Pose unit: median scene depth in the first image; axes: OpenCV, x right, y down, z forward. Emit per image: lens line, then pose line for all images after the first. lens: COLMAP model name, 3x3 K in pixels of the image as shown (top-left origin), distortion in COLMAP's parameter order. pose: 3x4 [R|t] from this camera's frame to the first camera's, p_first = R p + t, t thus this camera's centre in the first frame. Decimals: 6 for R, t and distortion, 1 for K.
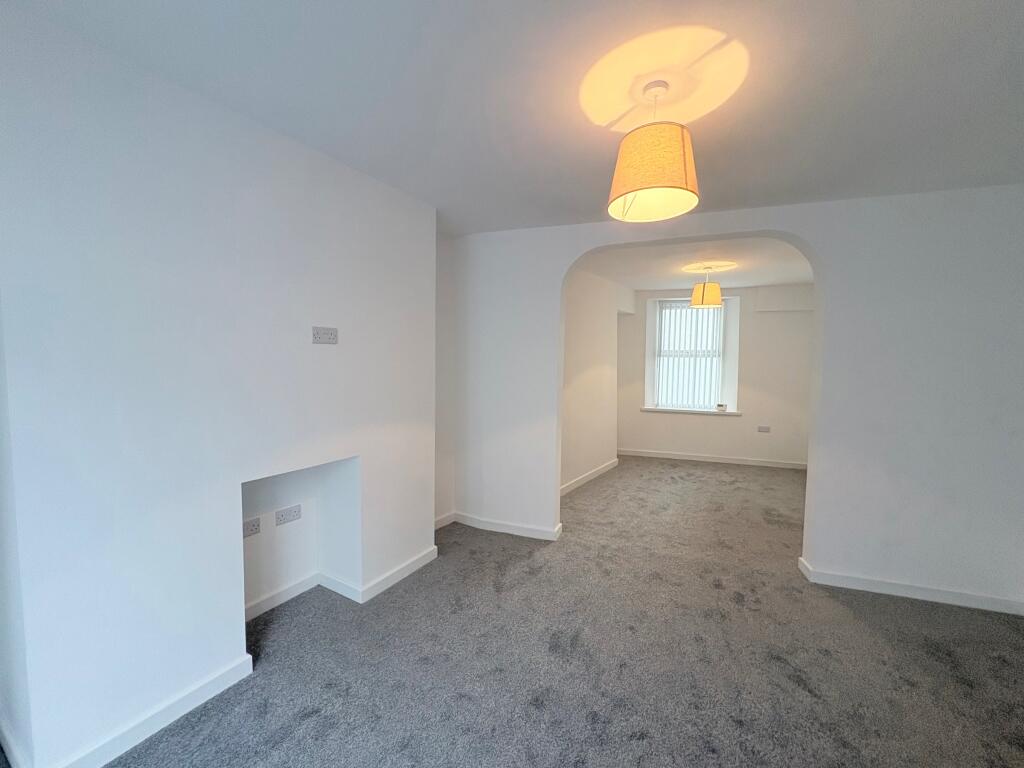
lens RADIAL K [[410.1, 0, 512.0], [0, 410.1, 384.0], [0, 0, 1]] dist [-0.000859, -0.000123]
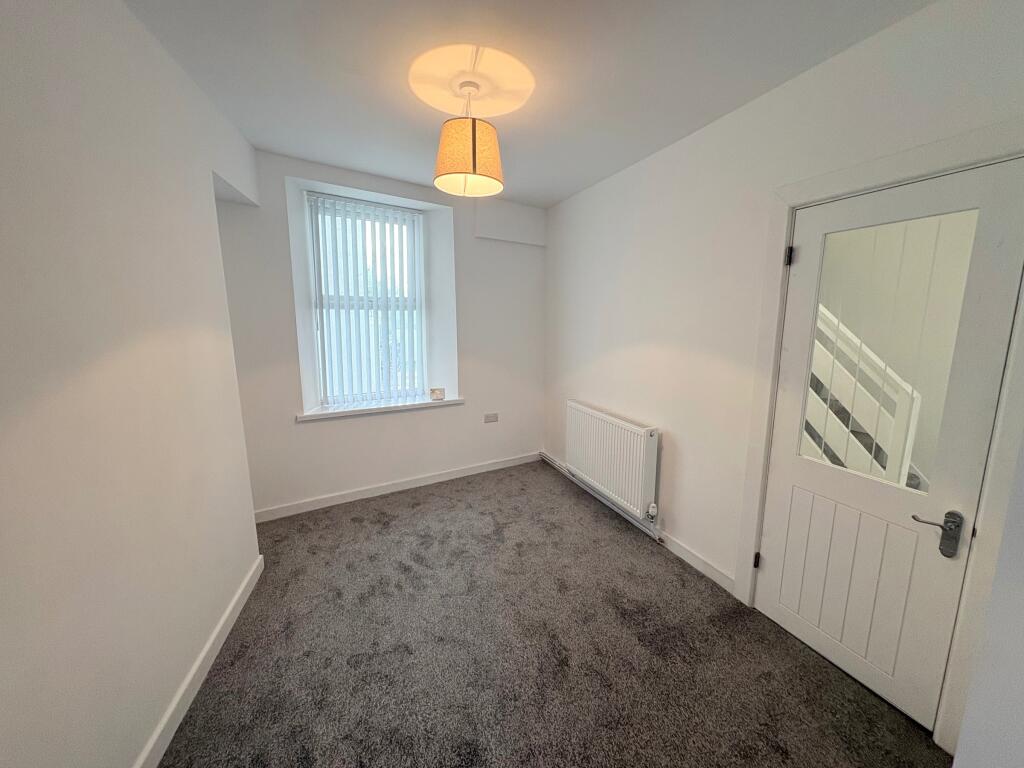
lens RADIAL K [[410.1, 0, 512.0], [0, 410.1, 384.0], [0, 0, 1]] dist [-0.000859, -0.000123]
pose [[0.624482, -0.129467, 0.770234, 0.116291], [0.042481, 0.990336, 0.132021, -0.033625], [-0.779883, -0.049724, 0.623947, 0.542495]]
